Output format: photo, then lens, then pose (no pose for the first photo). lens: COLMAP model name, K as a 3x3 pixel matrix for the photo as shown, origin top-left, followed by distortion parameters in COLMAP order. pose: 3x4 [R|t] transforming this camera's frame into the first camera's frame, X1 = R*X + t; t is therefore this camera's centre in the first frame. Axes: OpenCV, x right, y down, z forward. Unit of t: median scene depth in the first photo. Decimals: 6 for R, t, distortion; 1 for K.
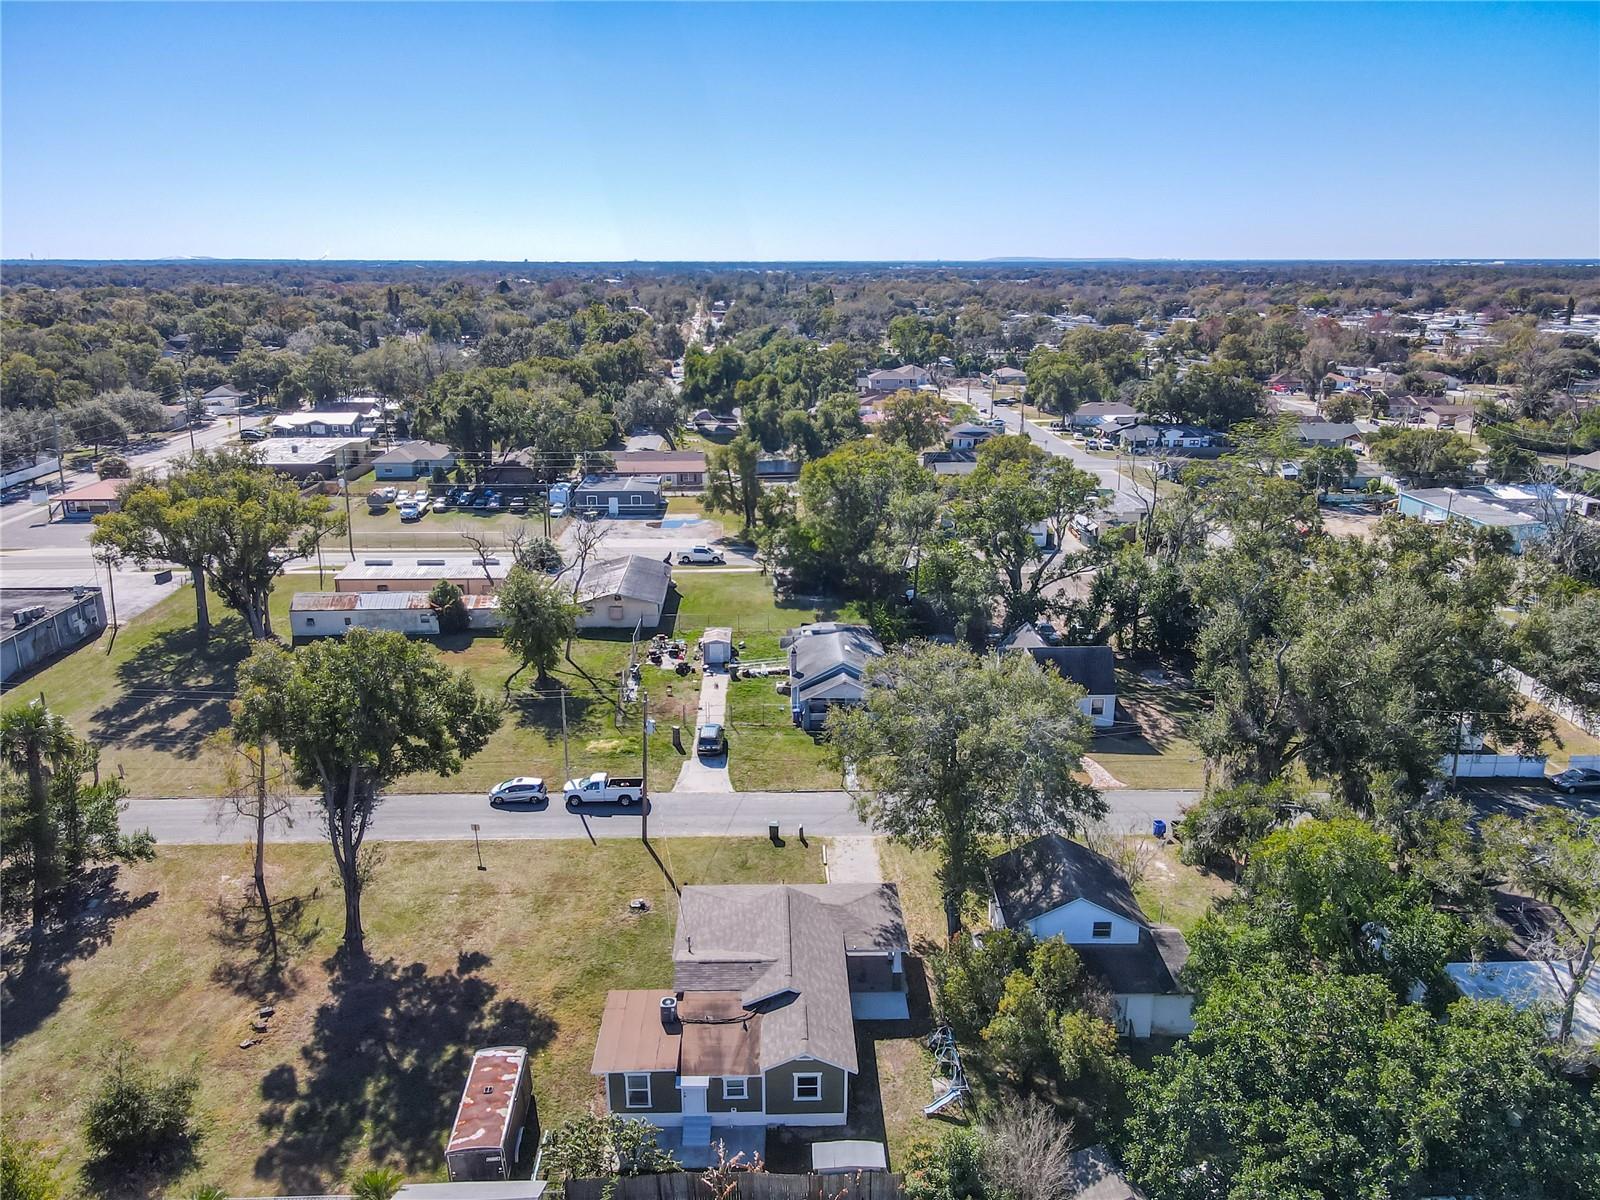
lens RADIAL K [[1245.8, 0, 800.0], [0, 1245.8, 600.0], [0, 0, 1]] dist [0.004967, 0.002456]
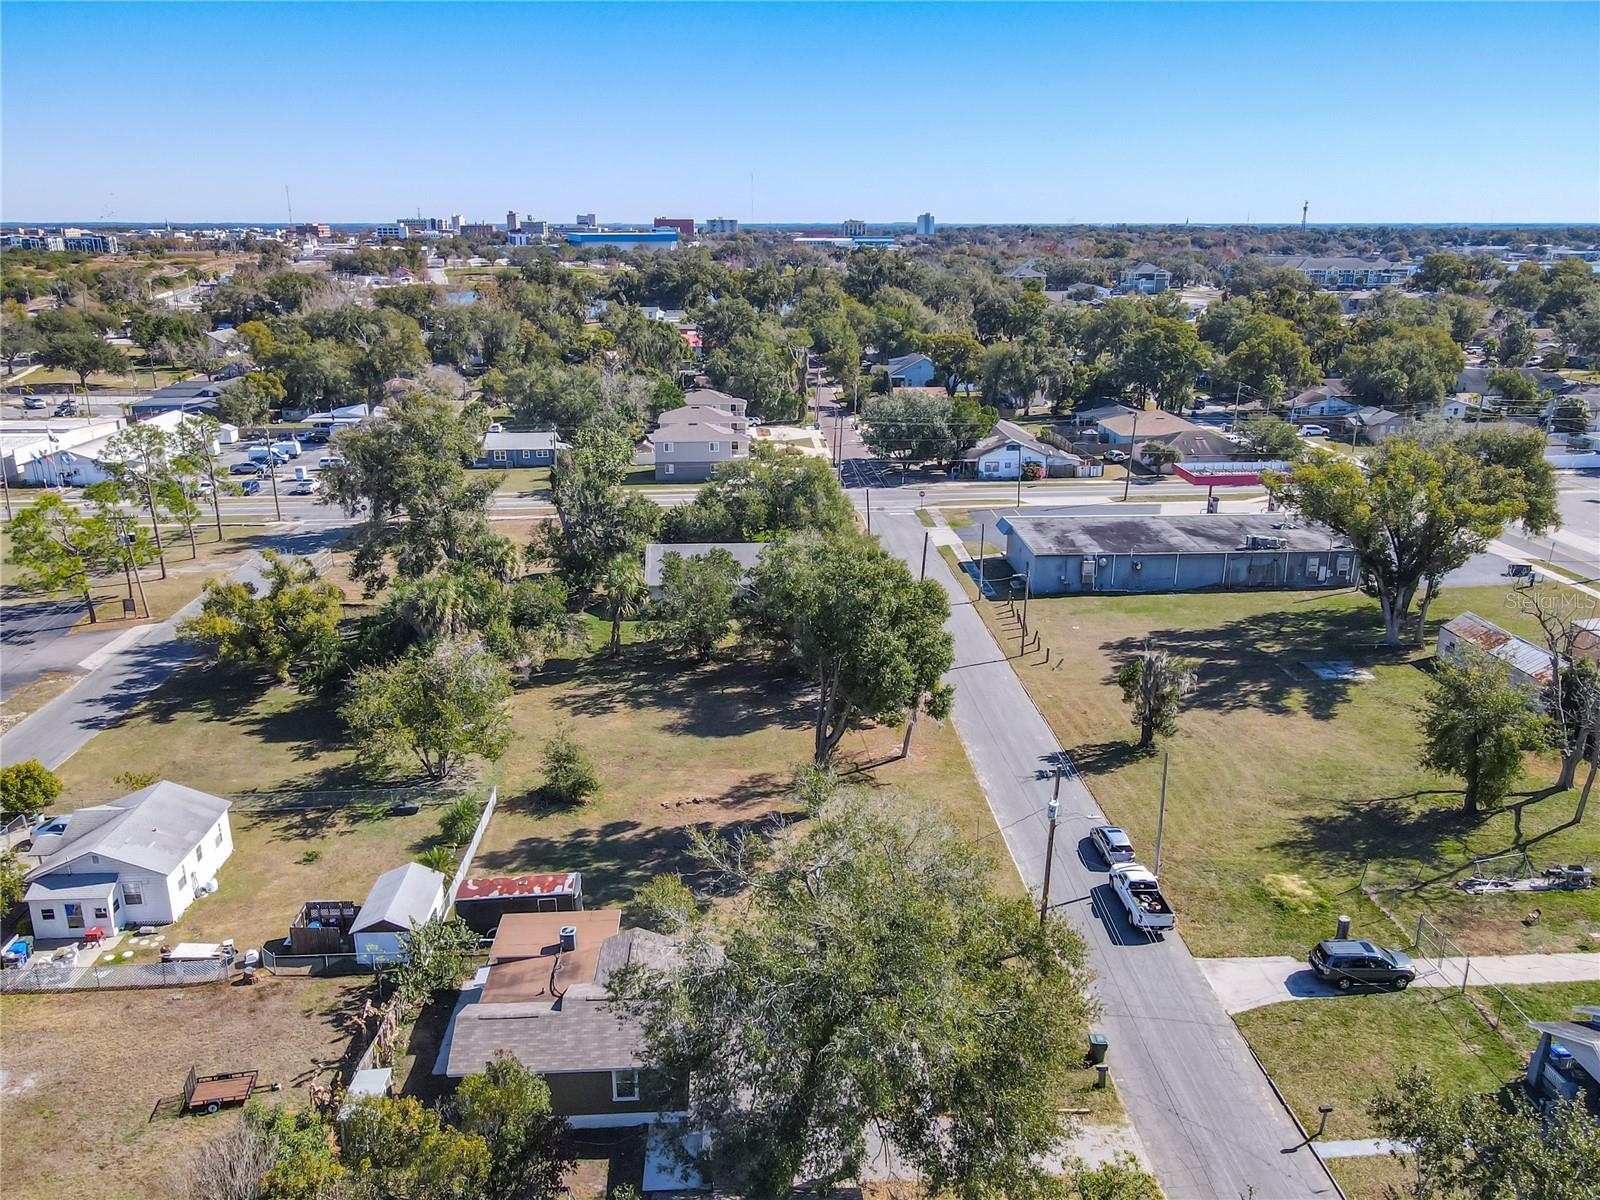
lens RADIAL K [[1154.9, 0, 786.5], [0, 1154.9, 599.3], [0, 0, 1]] dist [0.008523, 0.006233]
pose [[0.015248, 0.313232, -0.949554, 0.446814], [-0.261218, 0.917932, 0.298606, -0.170335], [0.965159, 0.243487, 0.095818, 0.615976]]
